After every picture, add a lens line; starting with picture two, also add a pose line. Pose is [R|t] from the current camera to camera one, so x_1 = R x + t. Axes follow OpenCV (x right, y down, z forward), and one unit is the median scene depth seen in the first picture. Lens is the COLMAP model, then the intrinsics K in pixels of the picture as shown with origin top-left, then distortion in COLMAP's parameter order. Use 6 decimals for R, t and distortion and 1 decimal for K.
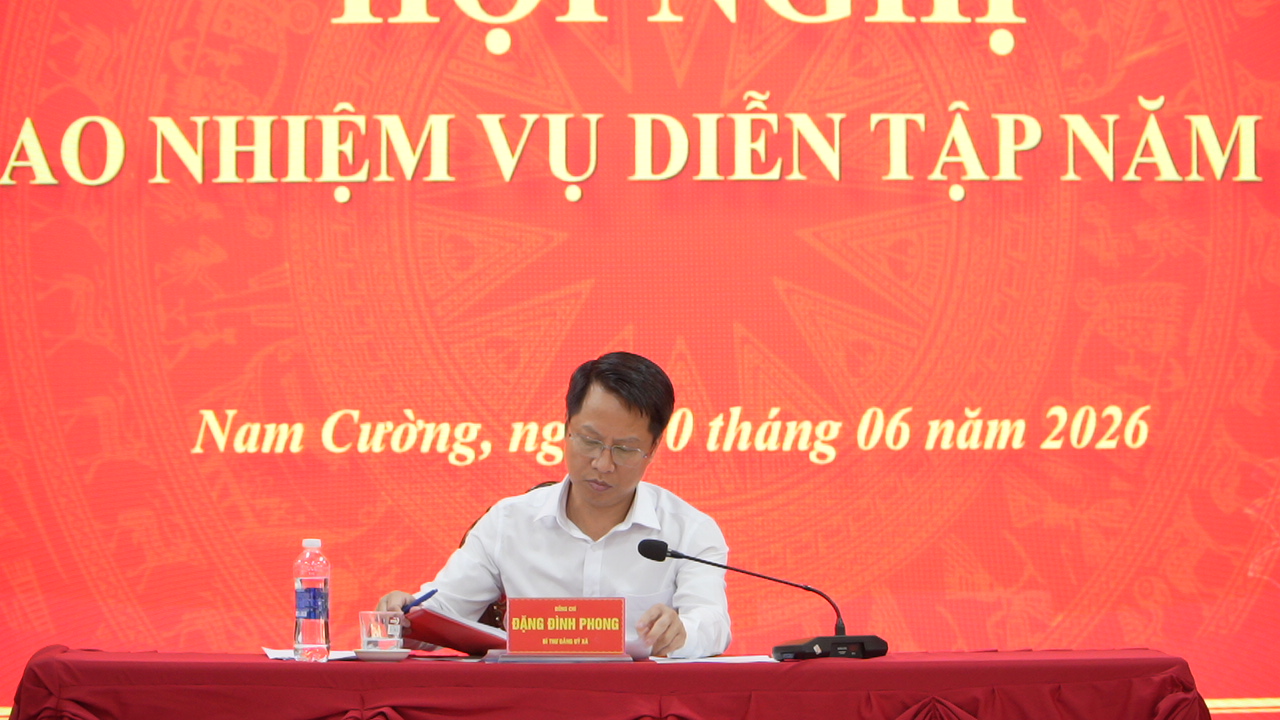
lens RADIAL K [[4523.3, 0, 647.3], [0, 4523.3, 357.1], [0, 0, 1]] dist [-0.631475, 0.000000]
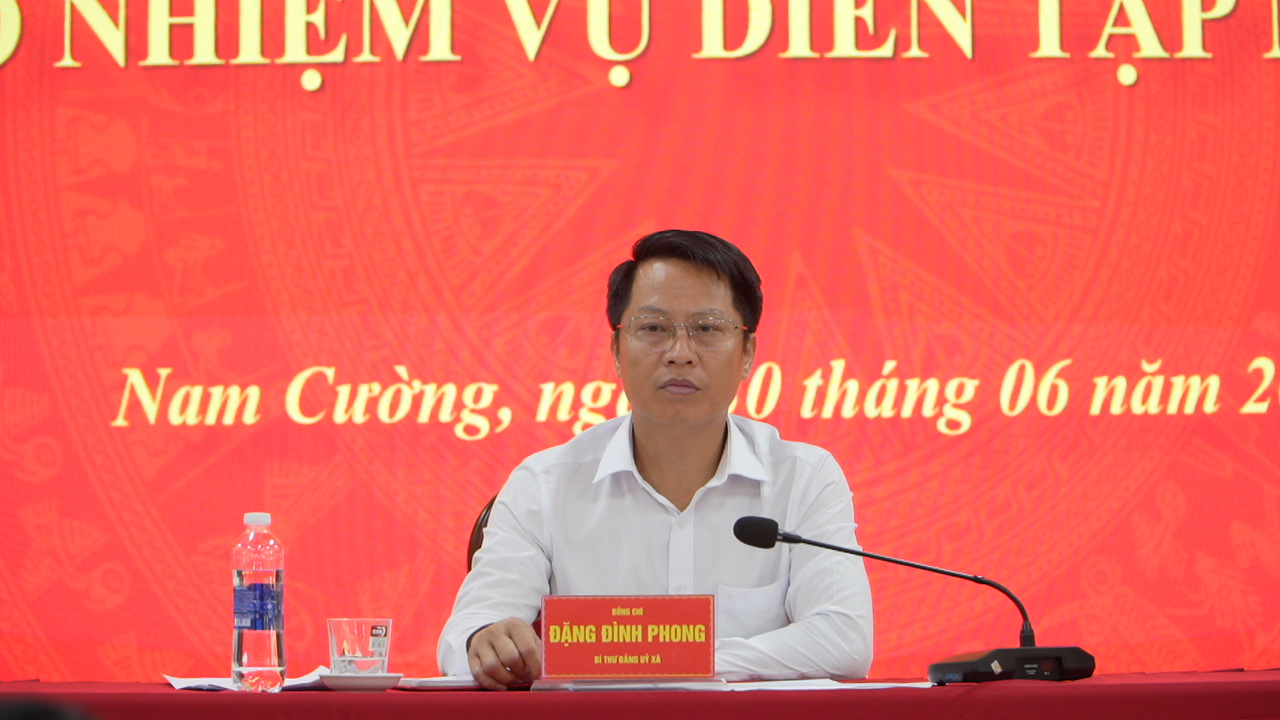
lens RADIAL K [[4523.3, 0, 630.6], [0, 4523.3, 362.7], [0, 0, 1]] dist [-0.631475, 0.000000]
pose [[0.999965, -0.007092, -0.004364, -0.011591], [0.007023, 0.999851, -0.015746, 0.023128], [0.004475, 0.015715, 0.999866, 0.252588]]
